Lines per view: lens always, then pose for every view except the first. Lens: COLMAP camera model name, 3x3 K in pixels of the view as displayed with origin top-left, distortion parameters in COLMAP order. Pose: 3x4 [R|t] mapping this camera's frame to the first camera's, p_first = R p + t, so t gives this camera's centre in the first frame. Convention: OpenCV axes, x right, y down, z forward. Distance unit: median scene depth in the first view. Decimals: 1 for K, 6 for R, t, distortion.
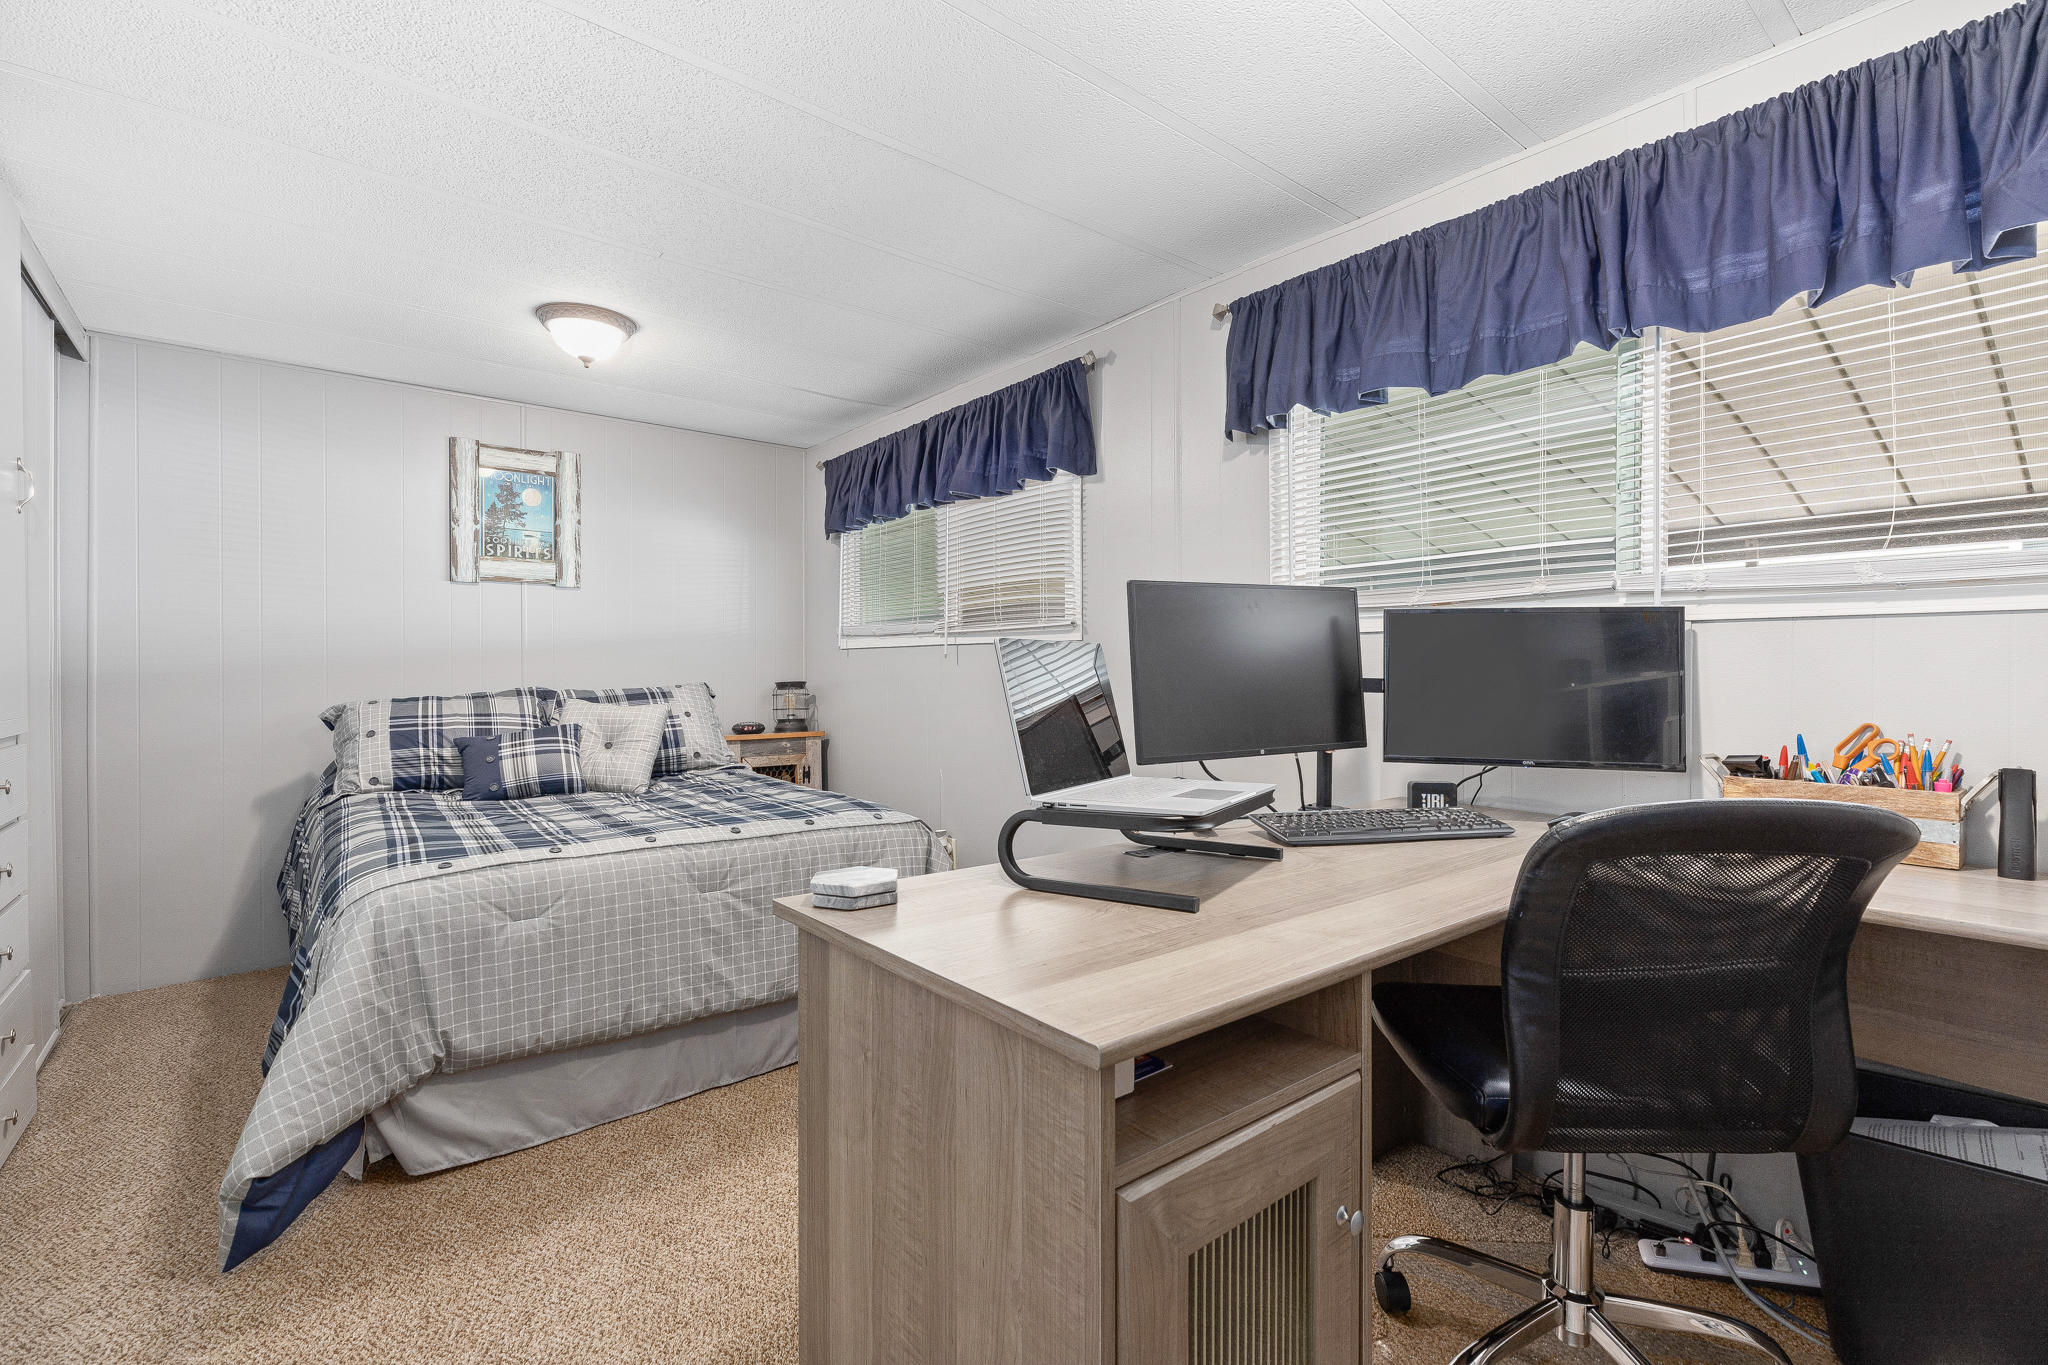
lens RADIAL K [[937.1, 0, 1023.2], [0, 937.1, 674.8], [0, 0, 1]] dist [0.005084, 0.000194]
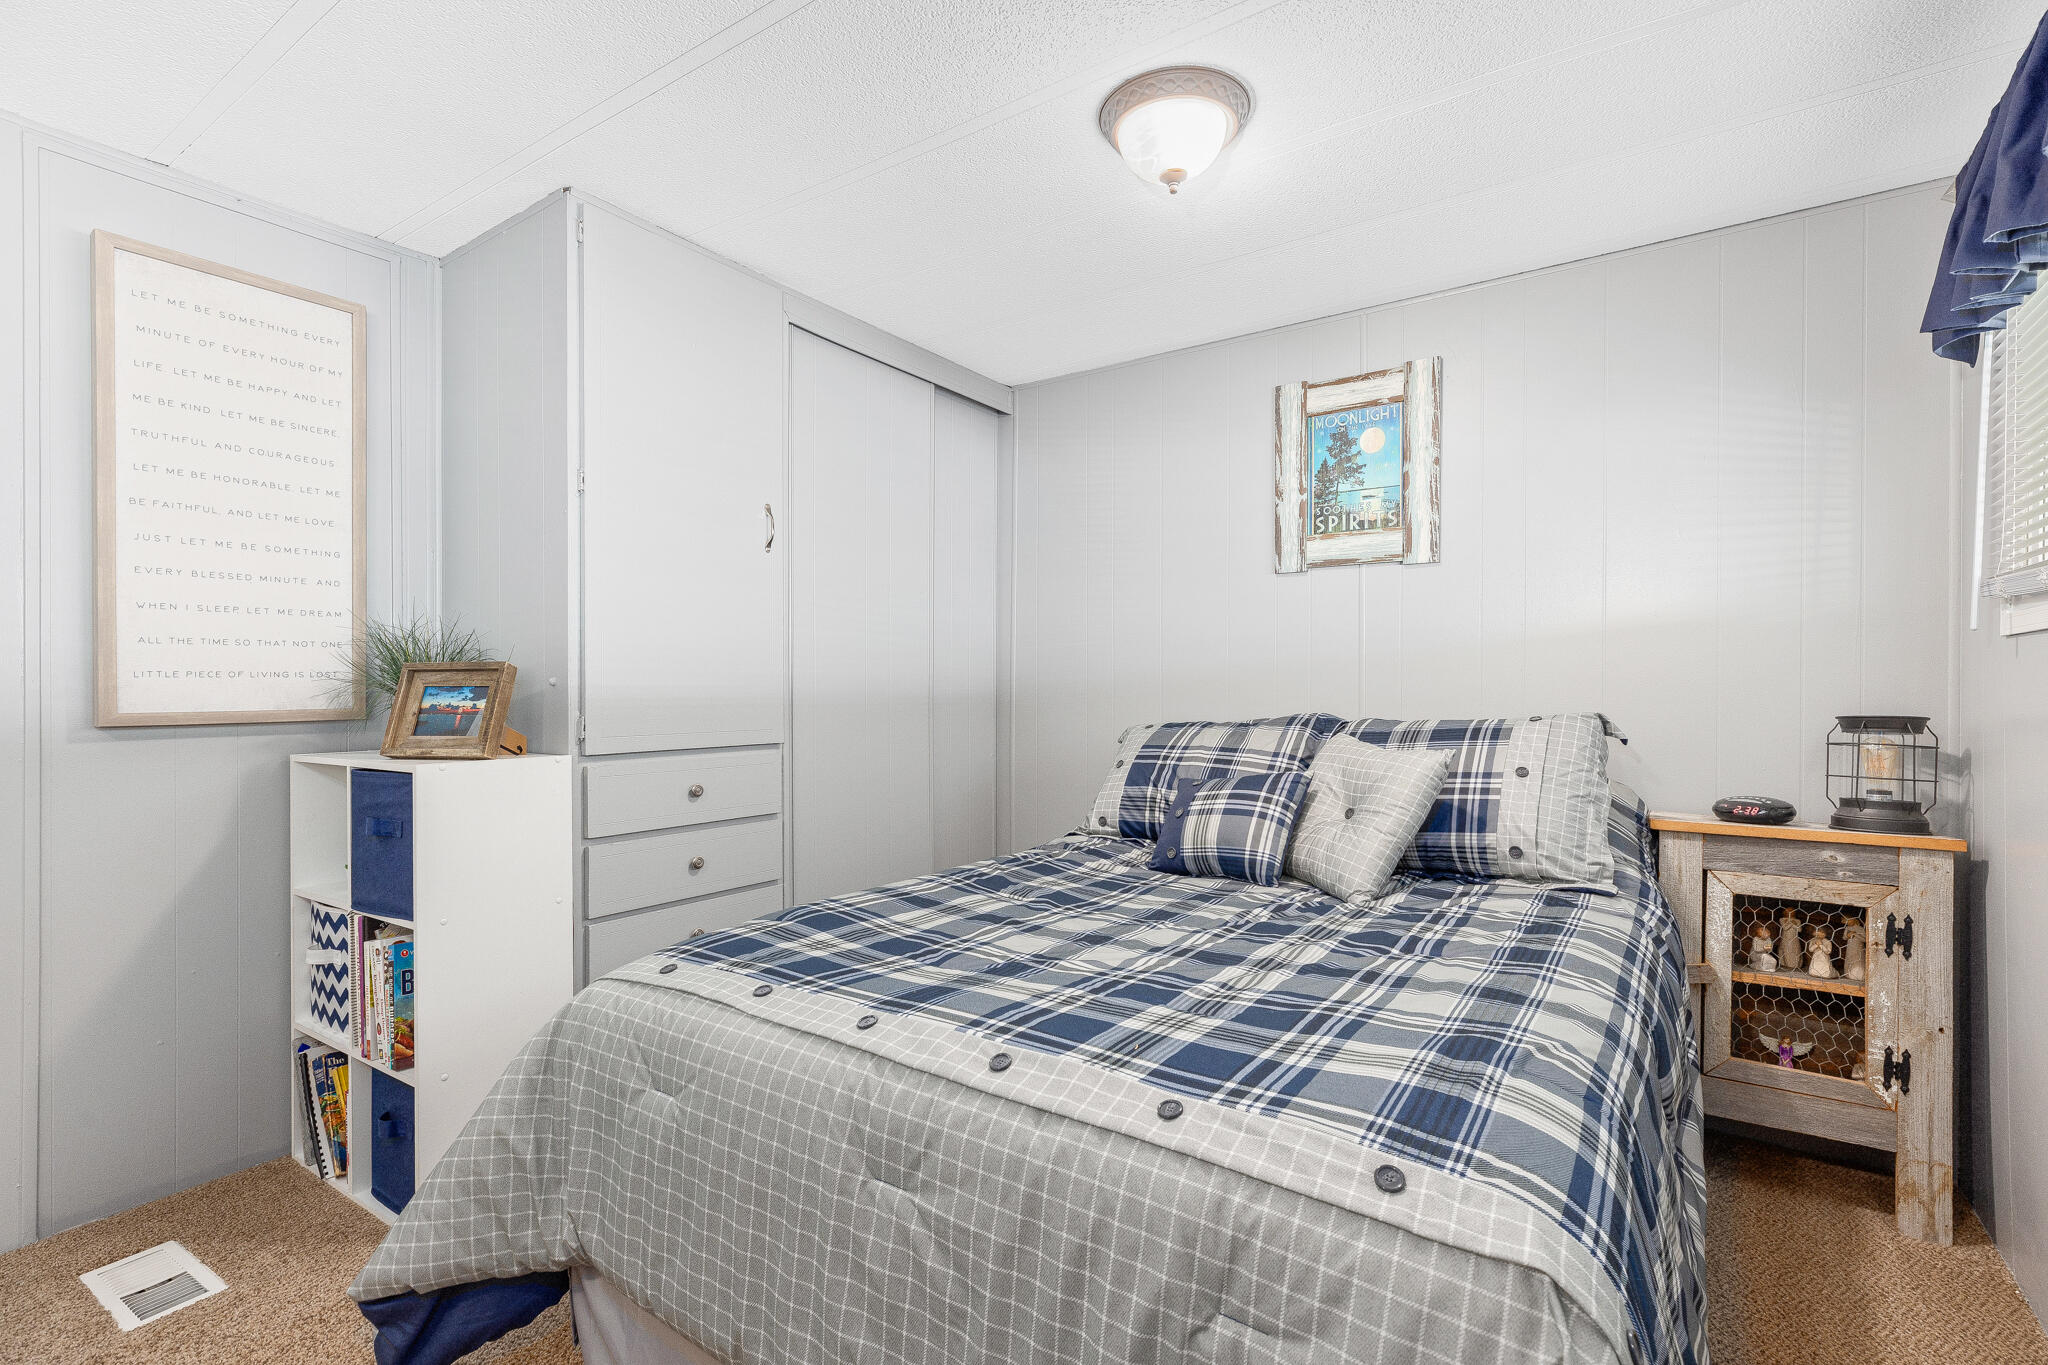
lens RADIAL K [[937.1, 0, 1027.8], [0, 937.1, 689.2], [0, 0, 1]] dist [0.005084, 0.000194]
pose [[0.290803, 0.002421, -0.956780, 0.070011], [-0.006283, 0.999980, 0.000620, -0.003497], [0.956762, 0.005831, 0.290812, 0.569952]]
